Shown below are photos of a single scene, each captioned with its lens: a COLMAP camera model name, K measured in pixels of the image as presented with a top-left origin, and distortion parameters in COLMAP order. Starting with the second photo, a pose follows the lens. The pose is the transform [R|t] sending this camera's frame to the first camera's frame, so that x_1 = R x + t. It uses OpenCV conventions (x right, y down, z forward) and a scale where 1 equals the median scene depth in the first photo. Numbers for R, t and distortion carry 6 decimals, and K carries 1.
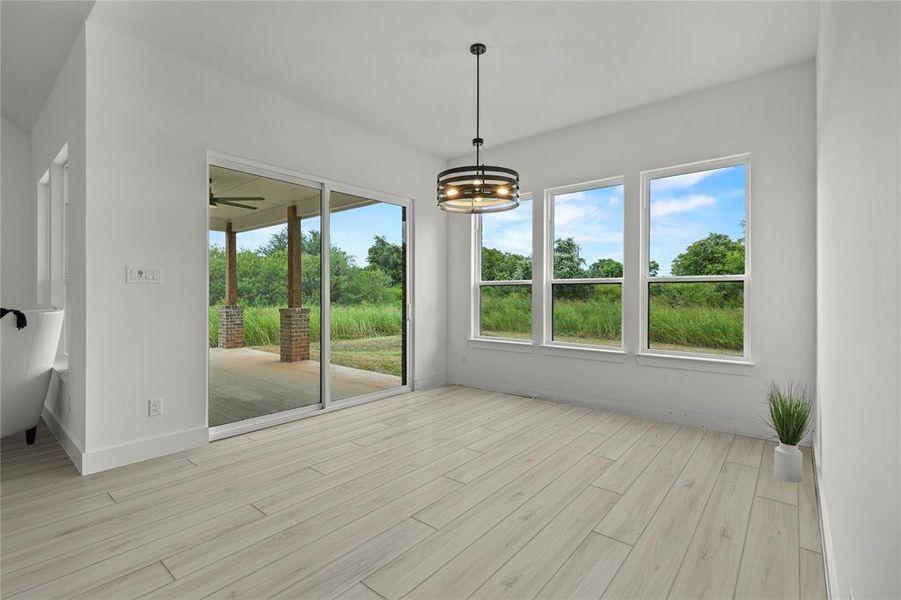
lens RADIAL K [[415.2, 0, 450.5], [0, 415.2, 300.0], [0, 0, 1]] dist [-0.000222, -0.000078]
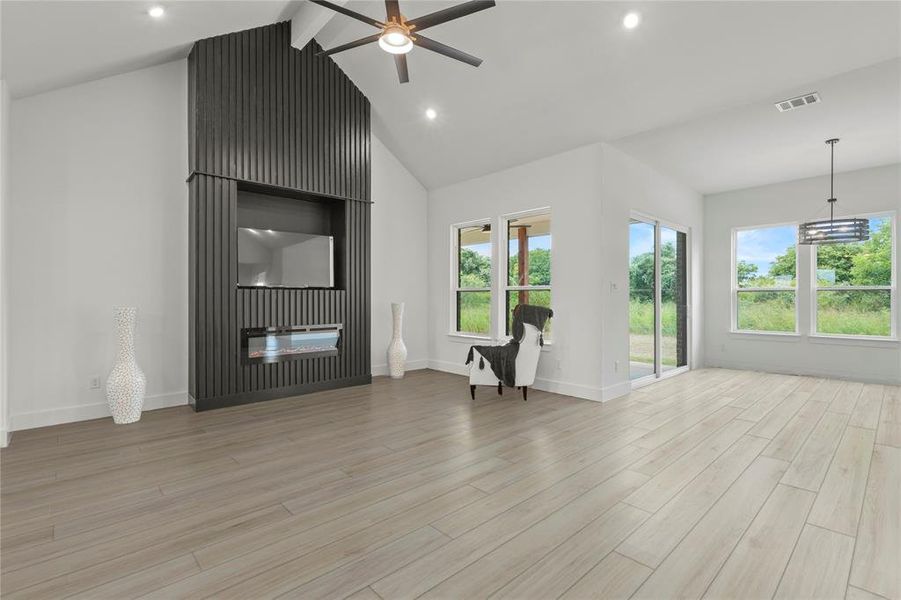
lens RADIAL K [[415.2, 0, 450.5], [0, 415.2, 300.0], [0, 0, 1]] dist [-0.000222, -0.000078]
pose [[0.992118, 0.000344, -0.125307, -0.690770], [-0.001325, 0.999969, -0.007746, 0.003872], [0.125301, 0.007851, 0.992088, -0.427899]]
